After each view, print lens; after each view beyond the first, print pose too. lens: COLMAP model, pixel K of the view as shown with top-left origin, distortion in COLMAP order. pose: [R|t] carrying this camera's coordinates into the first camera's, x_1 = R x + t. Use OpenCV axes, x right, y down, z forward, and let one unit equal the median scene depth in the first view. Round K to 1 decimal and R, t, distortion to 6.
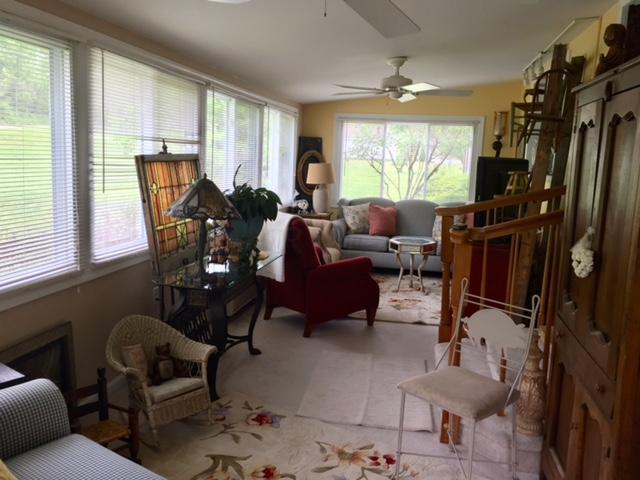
lens RADIAL K [[545.6, 0, 320.0], [0, 545.6, 240.0], [0, 0, 1]] dist [0.030032, -0.004618]
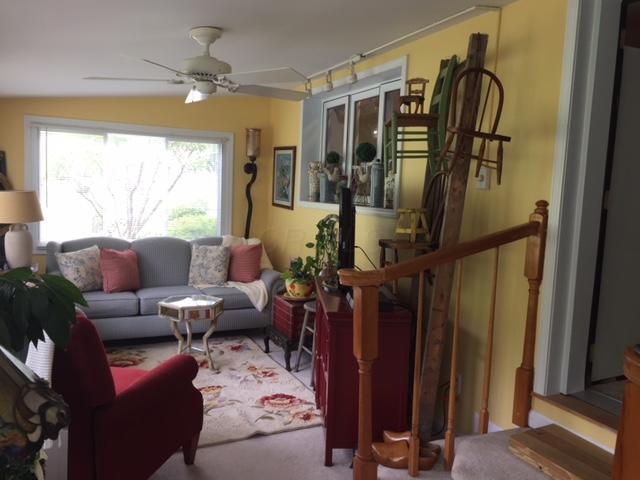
lens RADIAL K [[545.6, 0, 320.0], [0, 545.6, 240.0], [0, 0, 1]] dist [0.030032, -0.004618]
pose [[0.819276, -0.060485, 0.570200, -0.078004], [0.080830, 0.996673, -0.010414, -0.045879], [-0.567674, 0.054622, 0.821440, 0.261508]]
